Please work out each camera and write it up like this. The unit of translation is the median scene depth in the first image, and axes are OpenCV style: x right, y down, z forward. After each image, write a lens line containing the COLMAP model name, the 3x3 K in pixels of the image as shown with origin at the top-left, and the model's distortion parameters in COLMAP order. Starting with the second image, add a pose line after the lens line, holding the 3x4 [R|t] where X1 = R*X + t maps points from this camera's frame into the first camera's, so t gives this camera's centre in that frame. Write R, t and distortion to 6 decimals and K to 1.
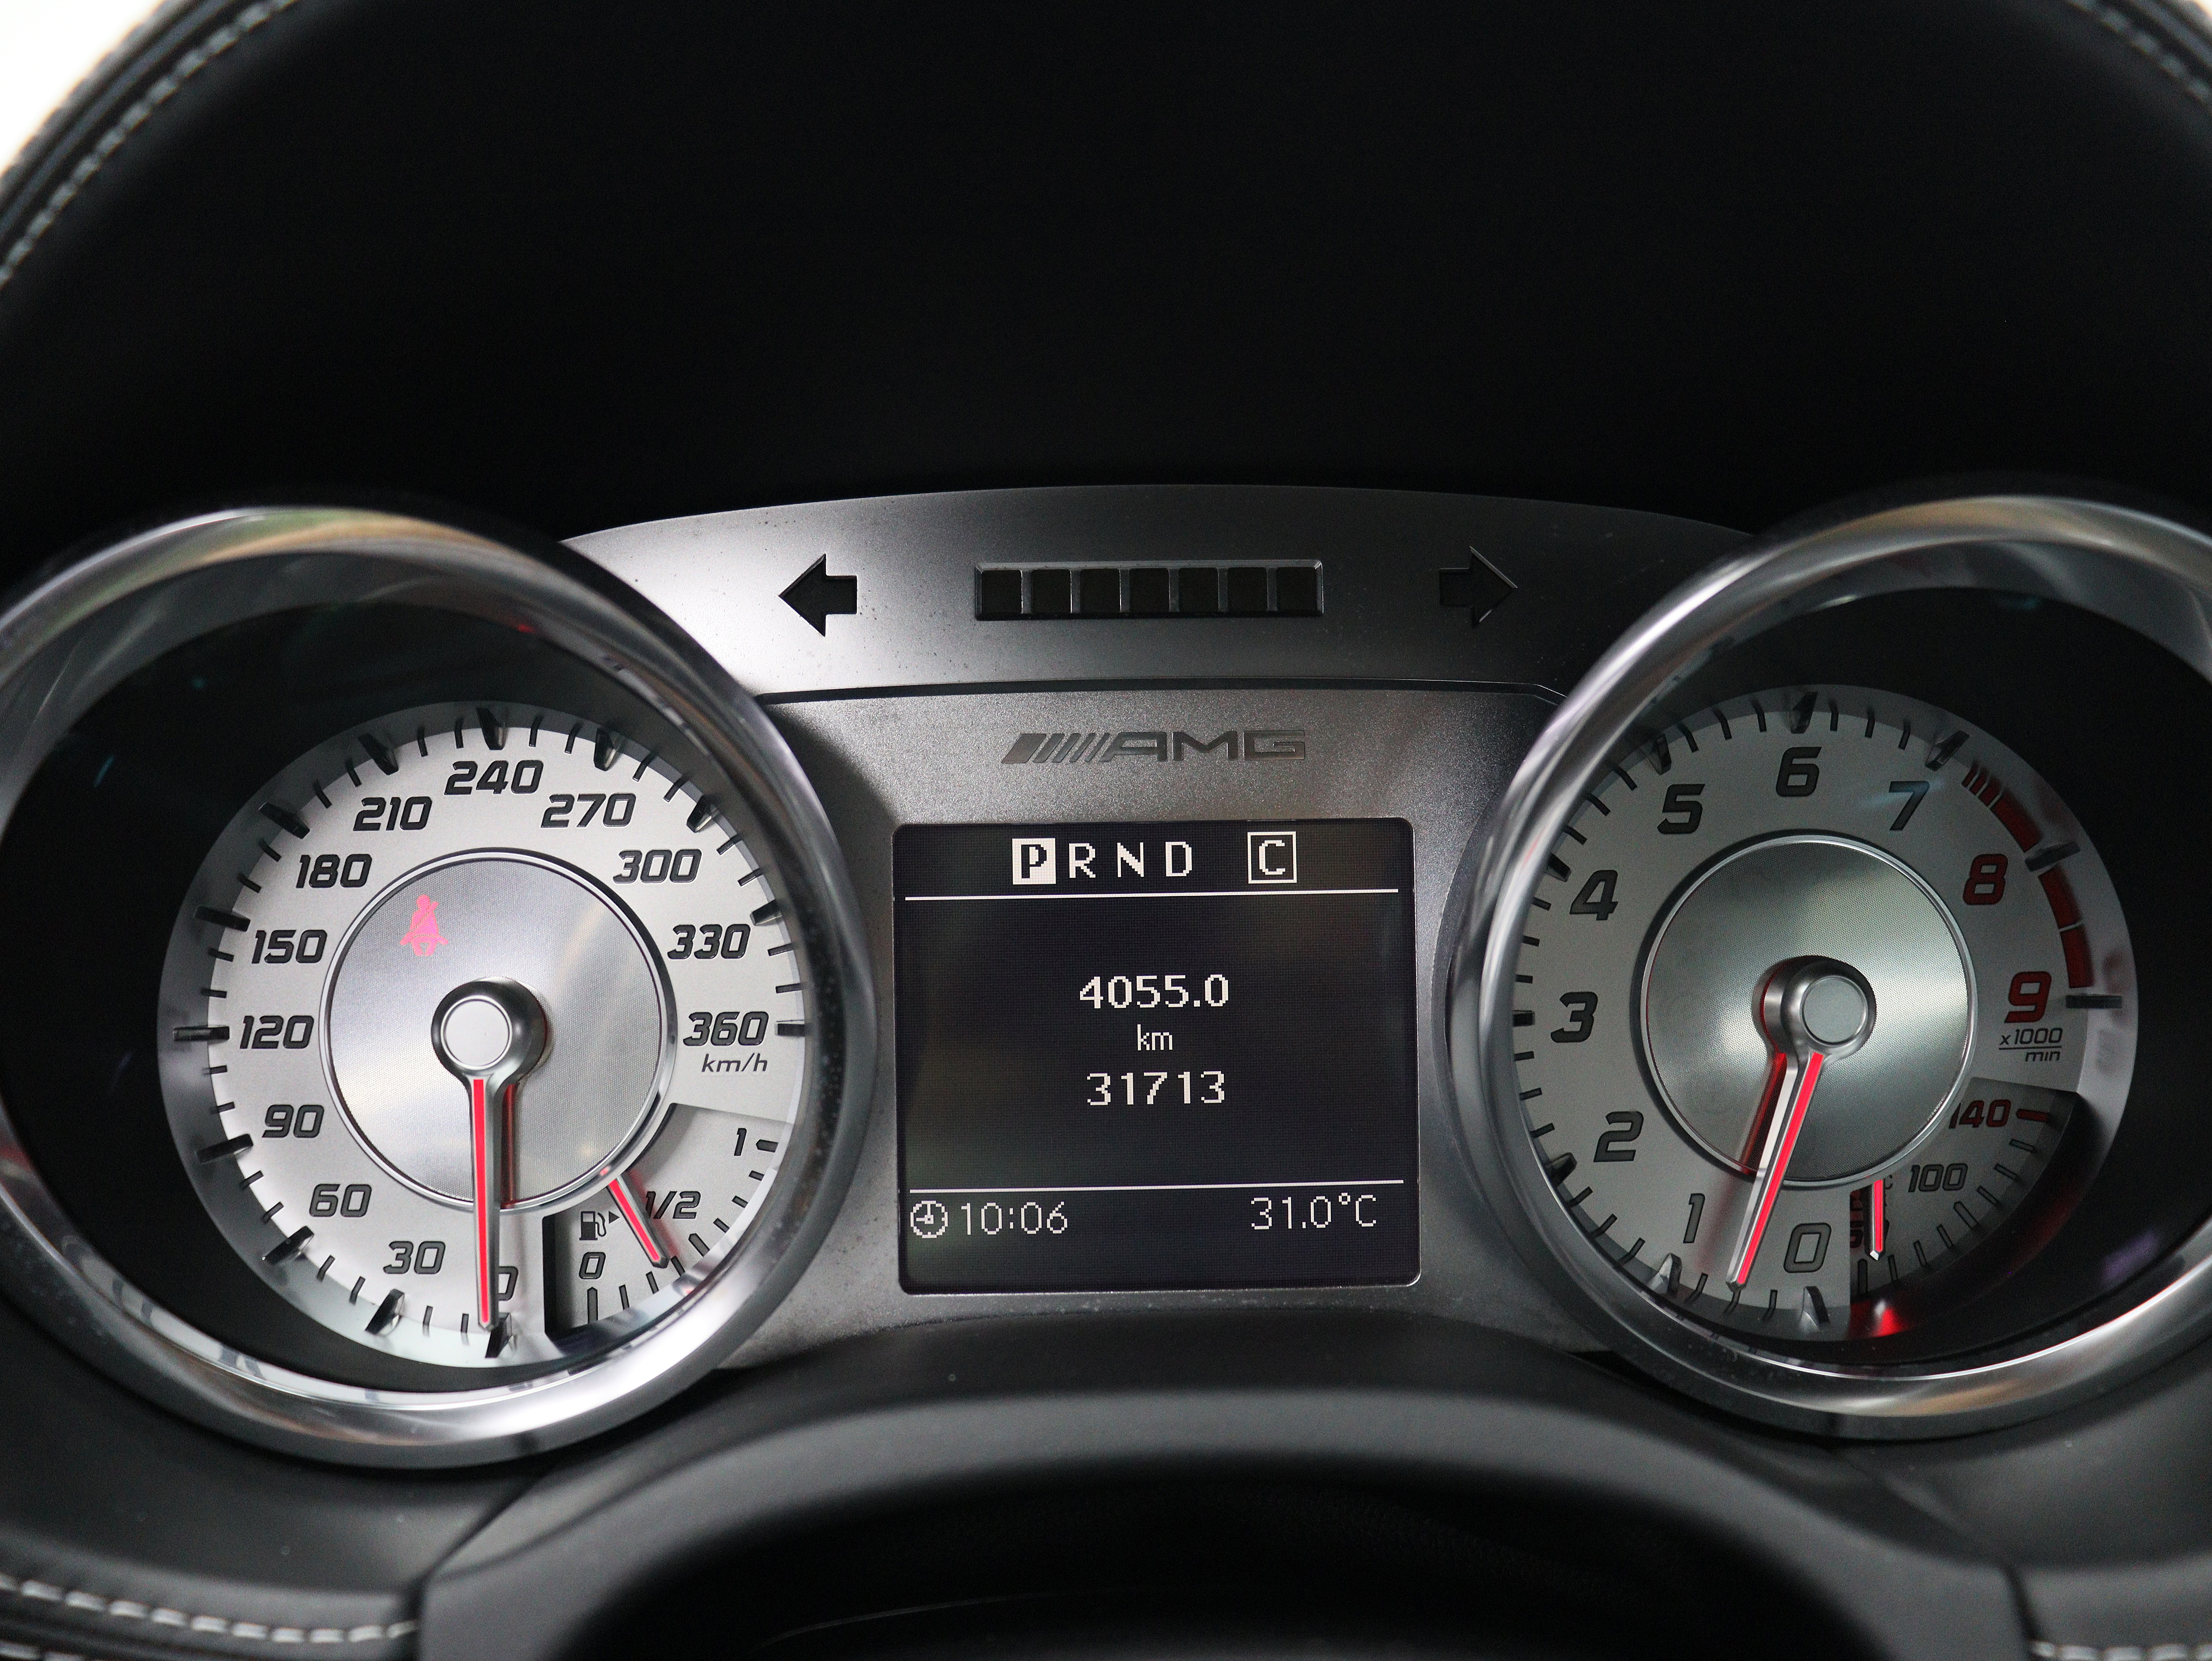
lens RADIAL K [[2064.2, 0, 1106.0], [0, 2064.2, 830.5], [0, 0, 1]] dist [-0.187132, 0.145184]
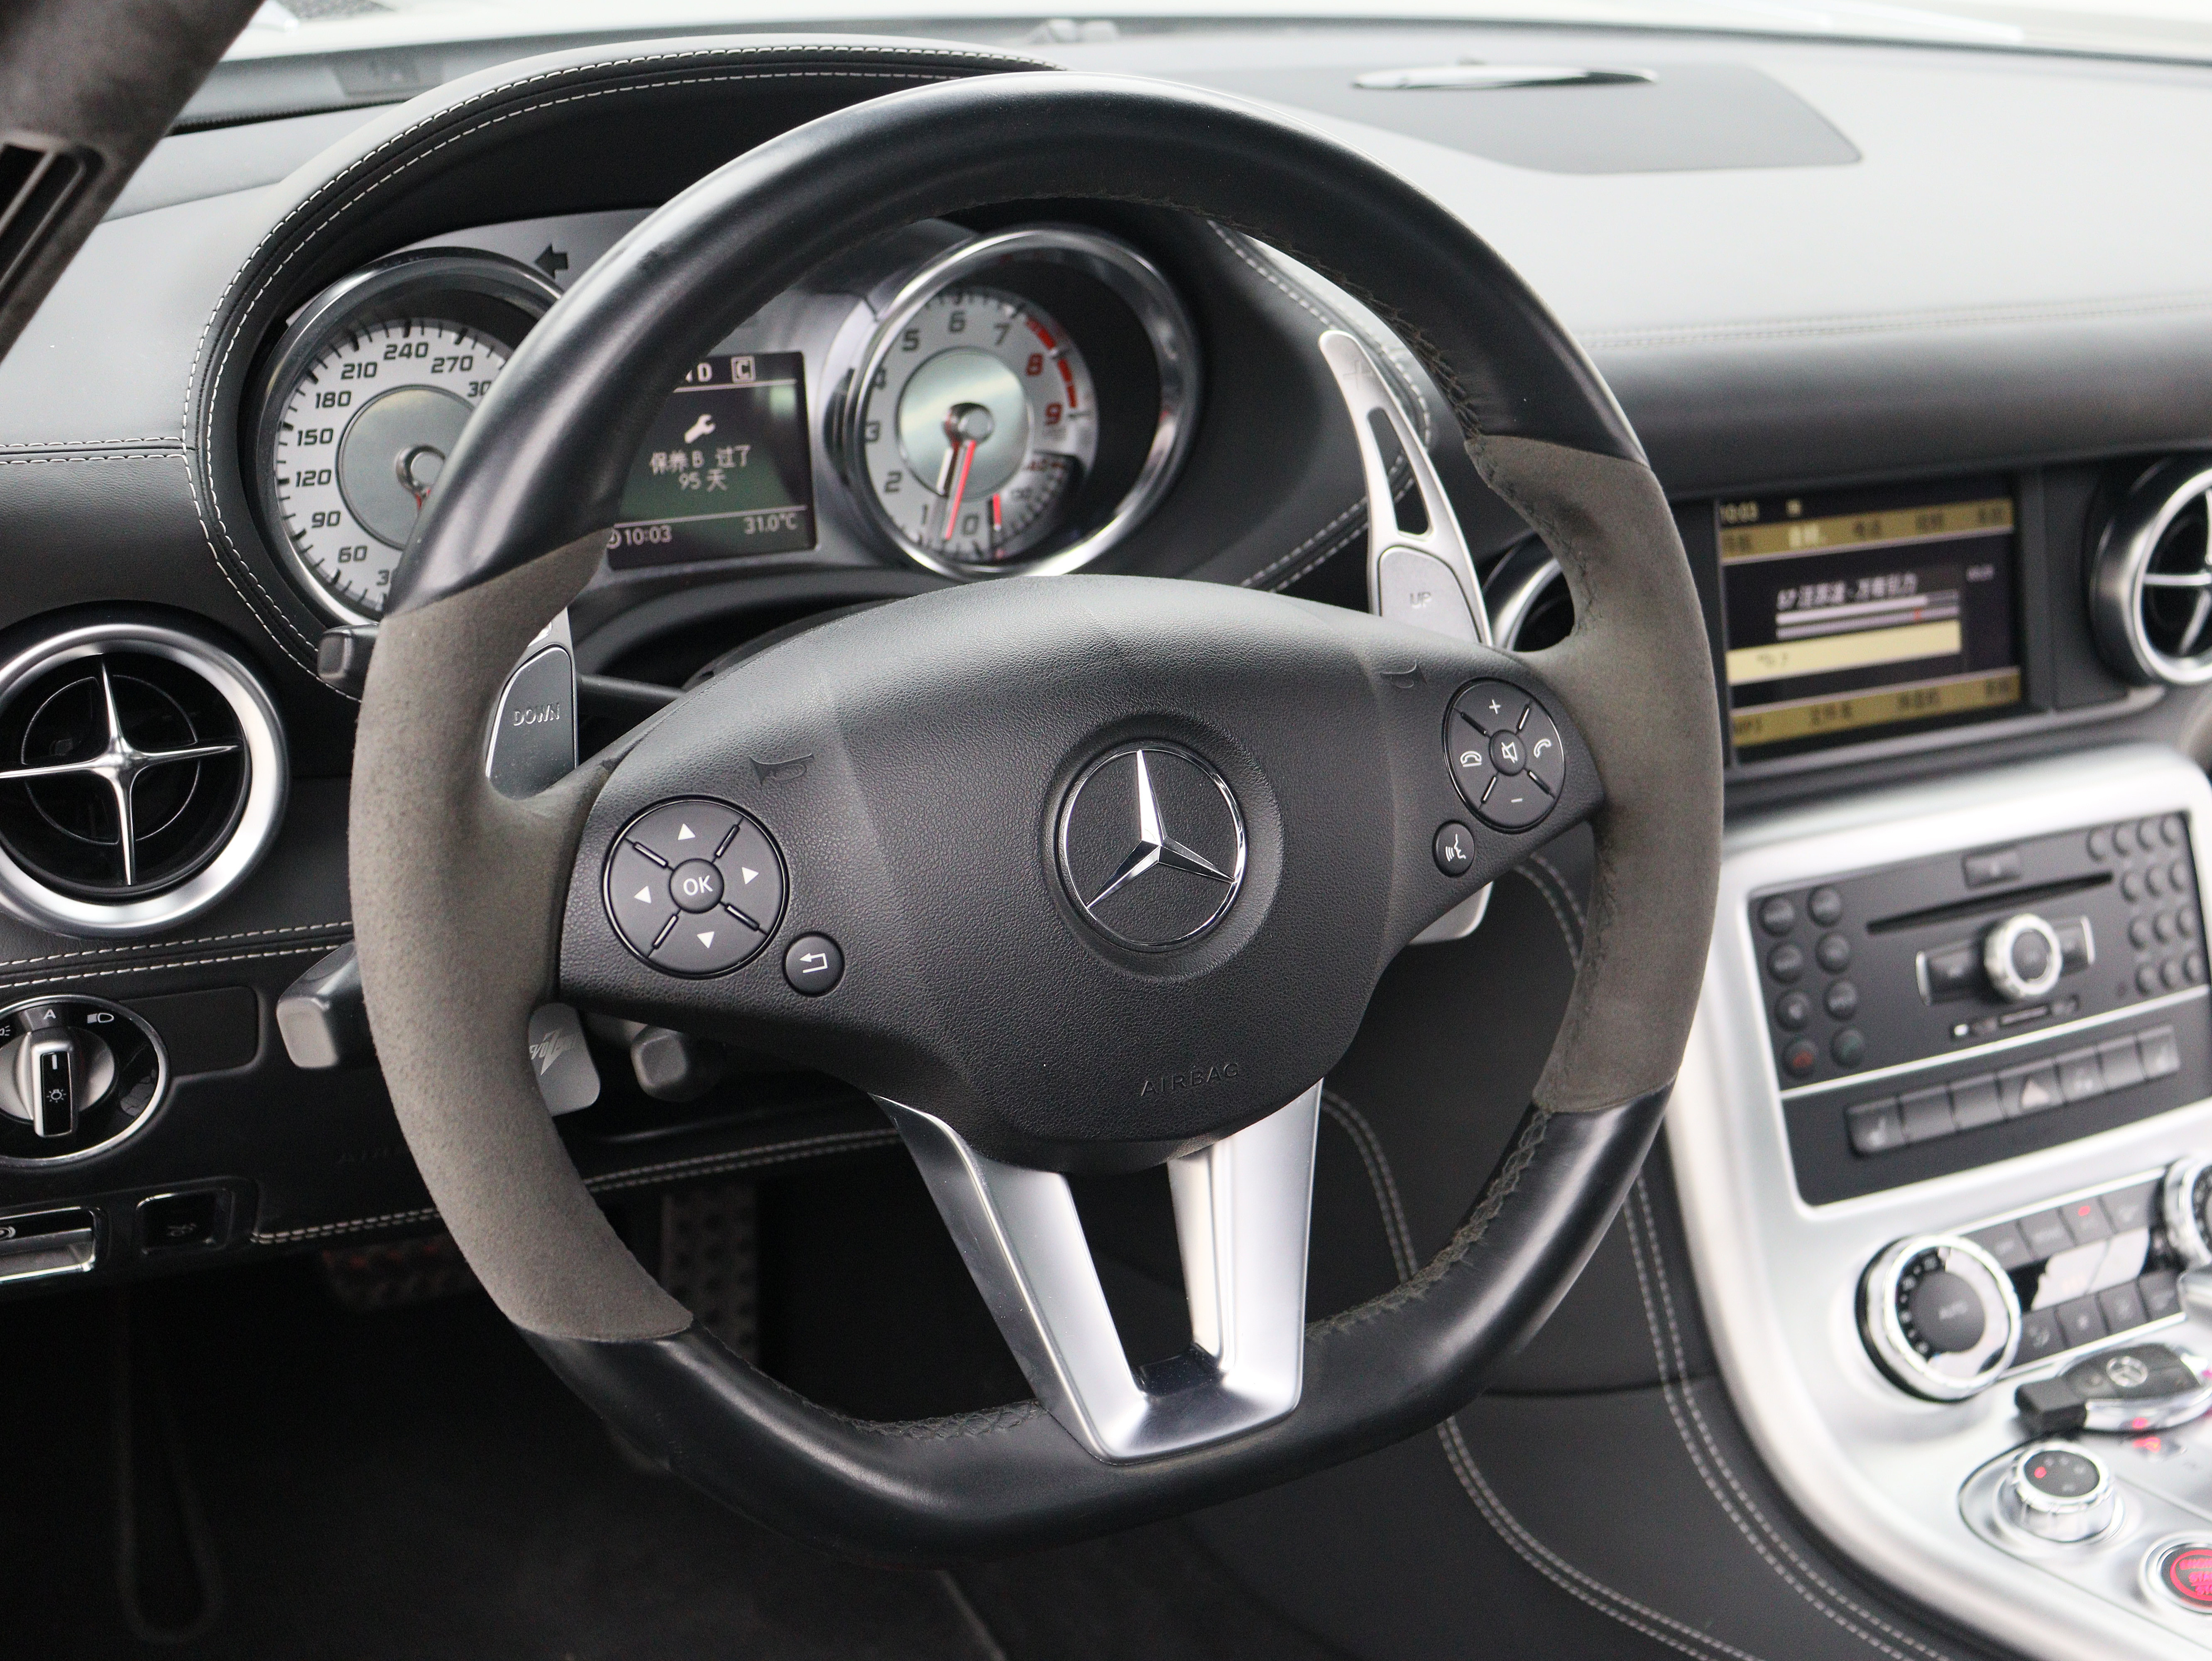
lens RADIAL K [[2710.6, 0, 1106.0], [0, 2710.6, 830.5], [0, 0, 1]] dist [-0.063880, 0.031026]
pose [[0.883149, -0.124877, 0.452165, -0.999943], [0.024188, 0.974756, 0.221960, -0.146594], [-0.468468, -0.185087, 0.863875, -1.903444]]
